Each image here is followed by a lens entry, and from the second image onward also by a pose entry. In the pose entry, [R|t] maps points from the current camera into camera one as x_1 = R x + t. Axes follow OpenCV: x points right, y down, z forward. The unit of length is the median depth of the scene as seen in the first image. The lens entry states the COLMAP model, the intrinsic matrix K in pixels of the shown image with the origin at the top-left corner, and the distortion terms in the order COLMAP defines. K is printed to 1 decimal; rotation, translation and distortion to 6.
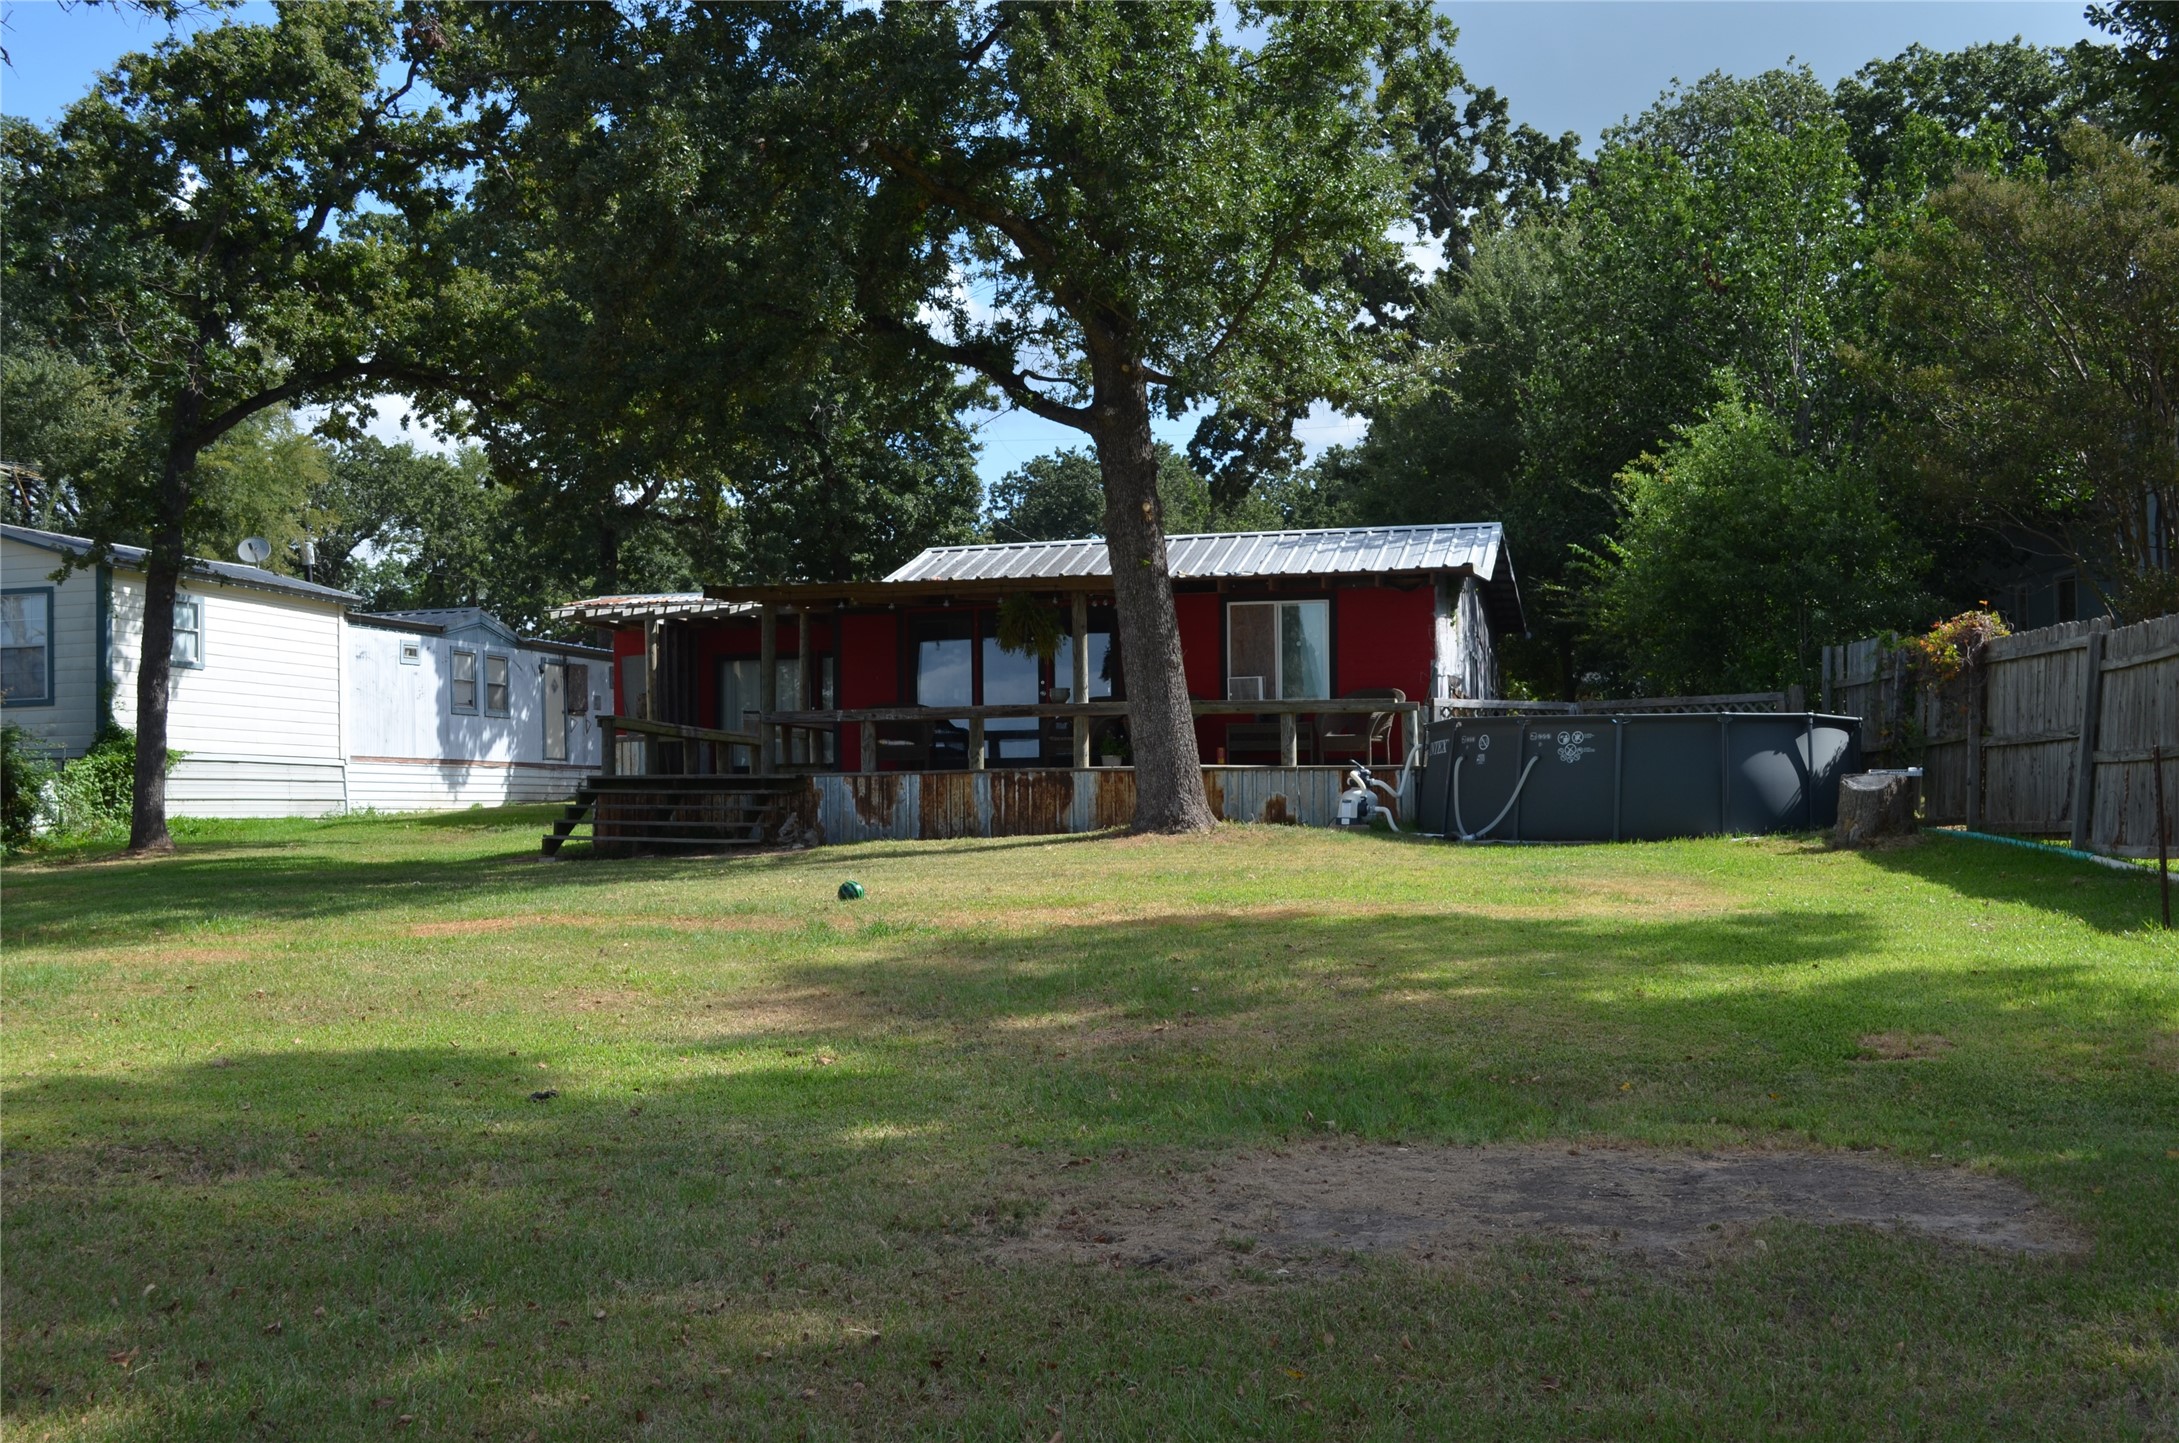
lens RADIAL K [[2481.2, 0, 1089.5], [0, 2481.2, 721.5], [0, 0, 1]] dist [0.000313, -0.032919]
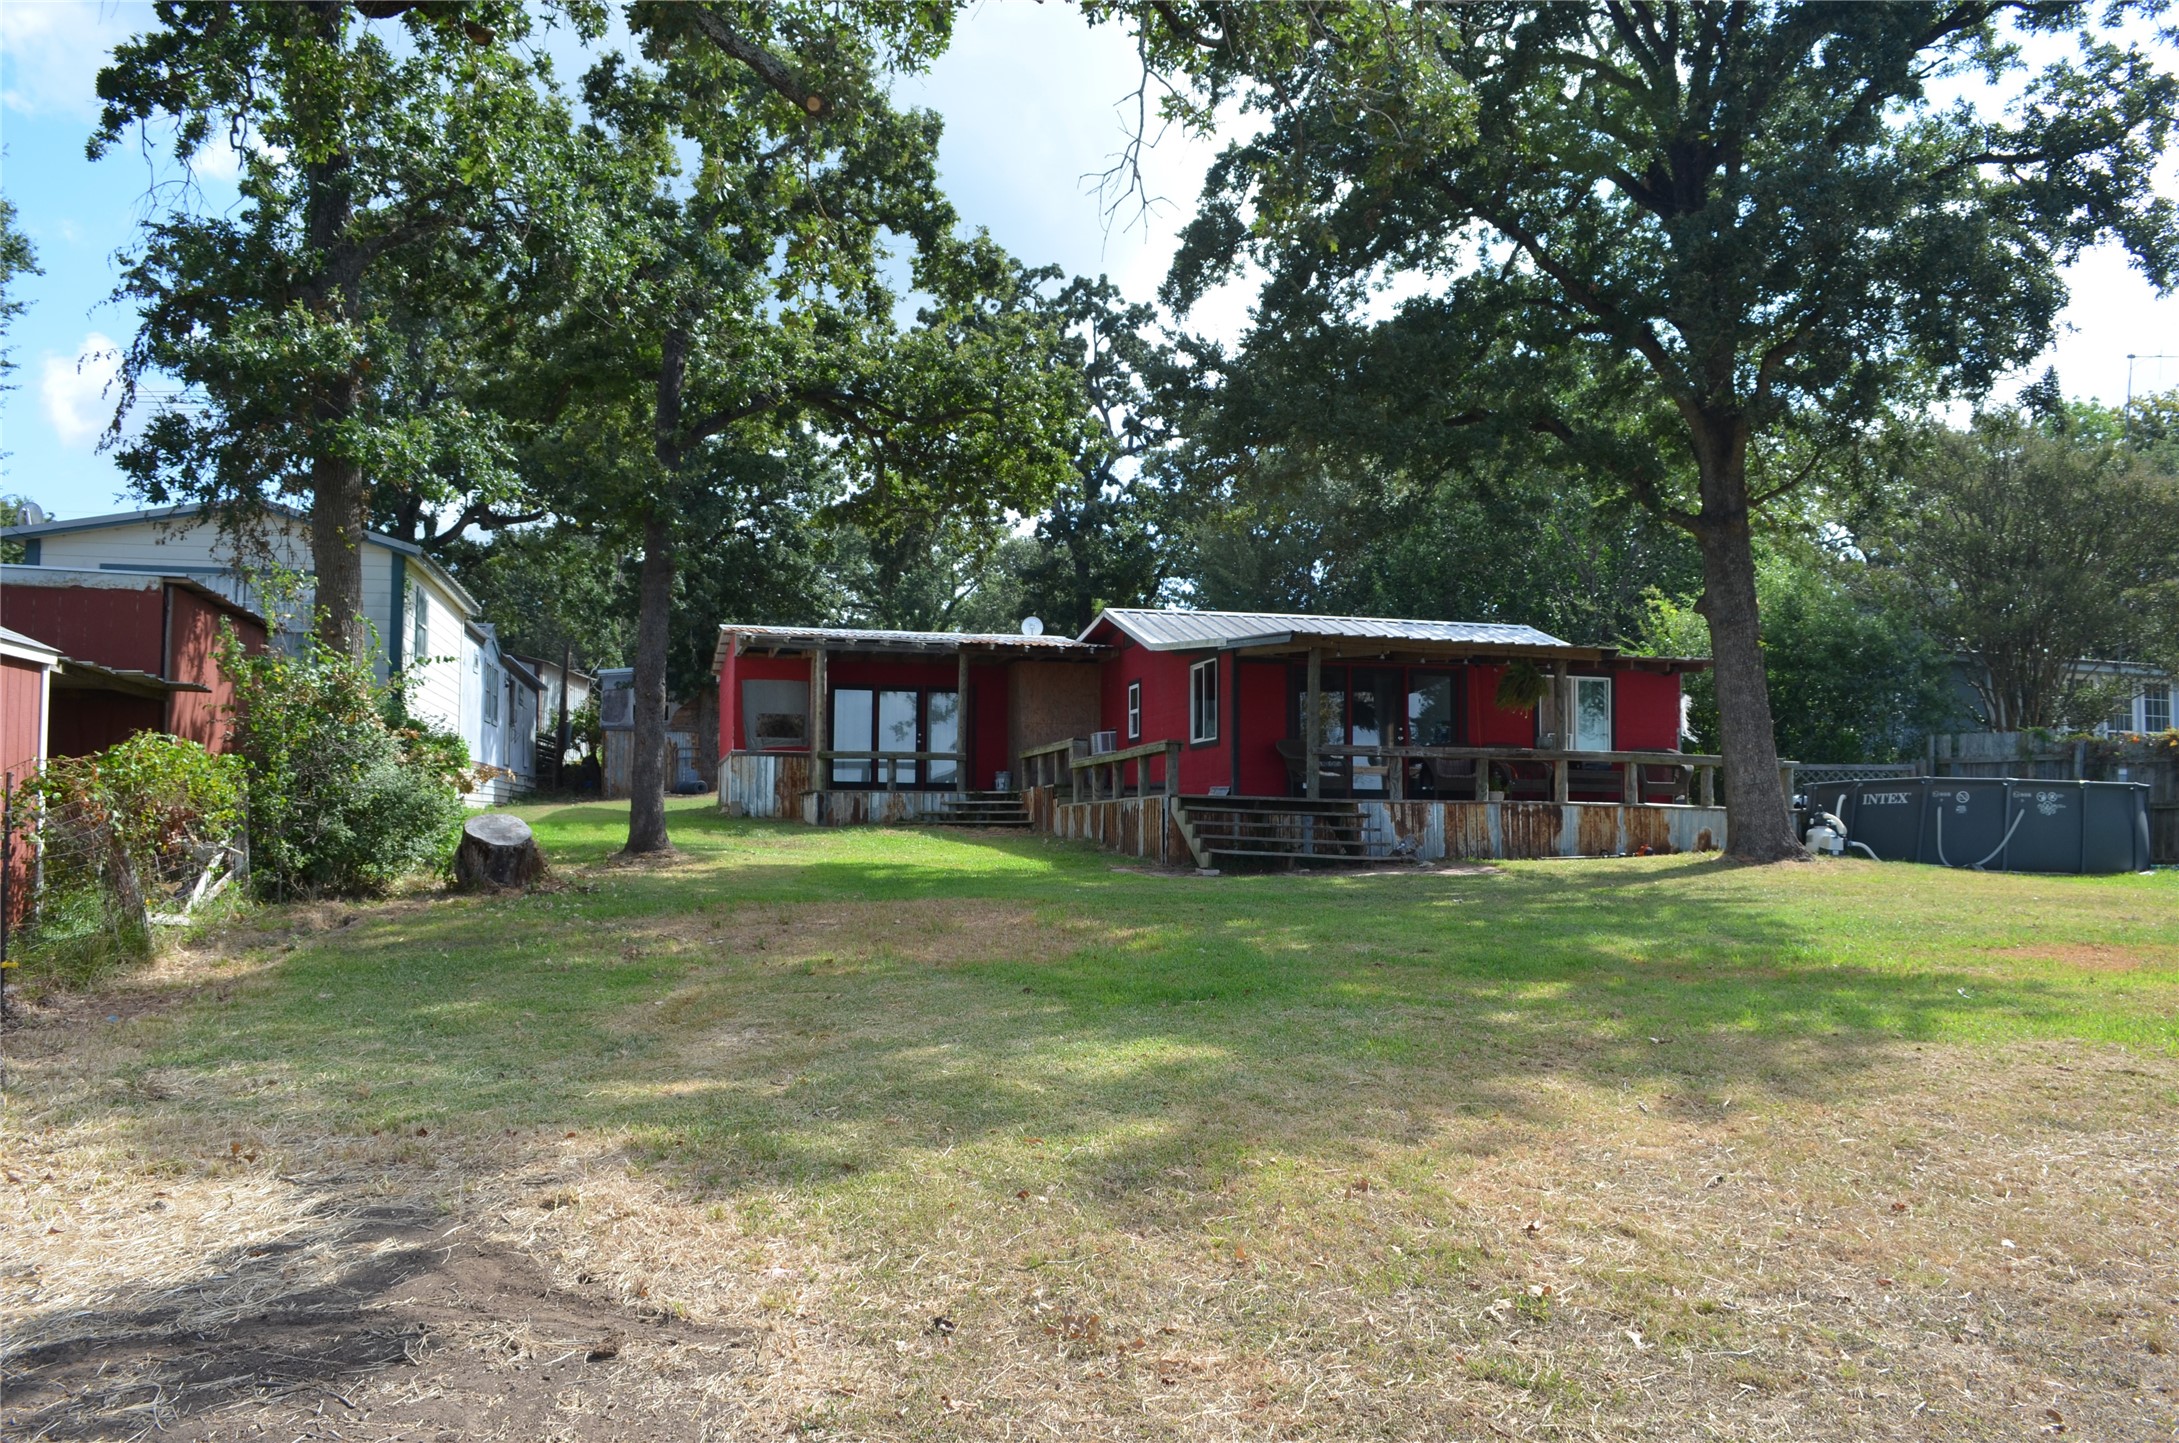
lens RADIAL K [[1739.8, 0, 1089.5], [0, 1739.8, 721.5], [0, 0, 1]] dist [0.007109, 0.005228]
pose [[0.874106, 0.054161, 0.482707, -0.627110], [-0.043942, 0.998507, -0.032462, 0.016565], [-0.483744, 0.007164, 0.875180, 0.343466]]
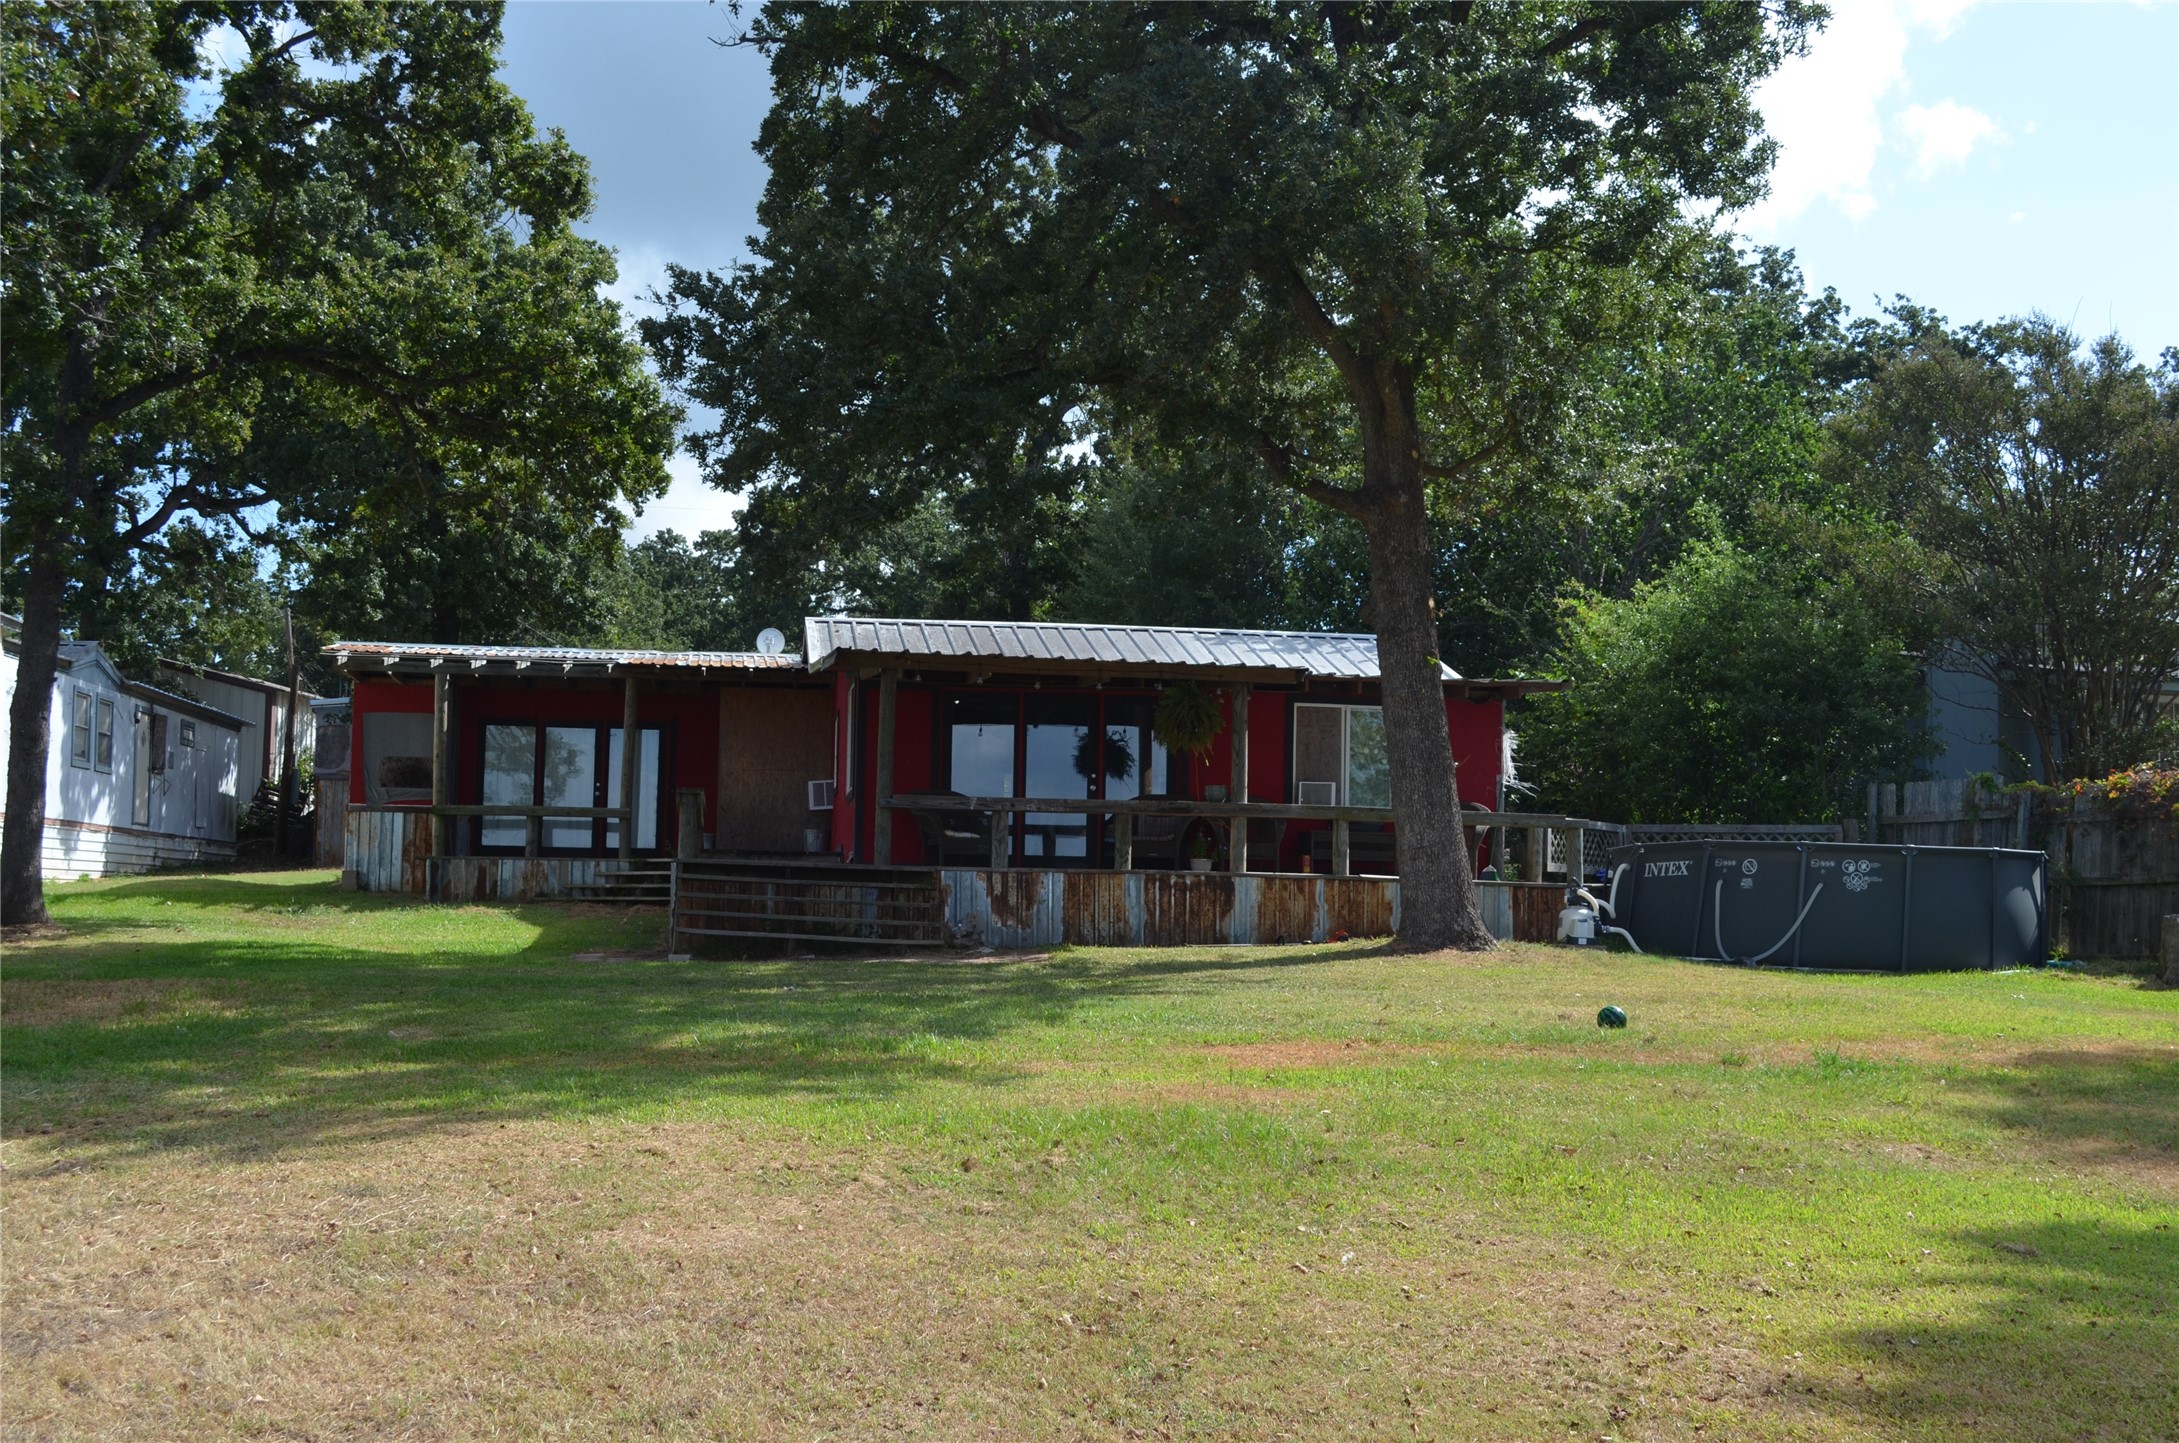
lens RADIAL K [[2481.2, 0, 1089.5], [0, 2481.2, 721.5], [0, 0, 1]] dist [0.000313, -0.032919]
pose [[0.926455, 0.060674, 0.371483, -0.401029], [-0.046584, 0.997818, -0.046795, 0.008008], [-0.373511, 0.026048, 0.927260, 0.149140]]
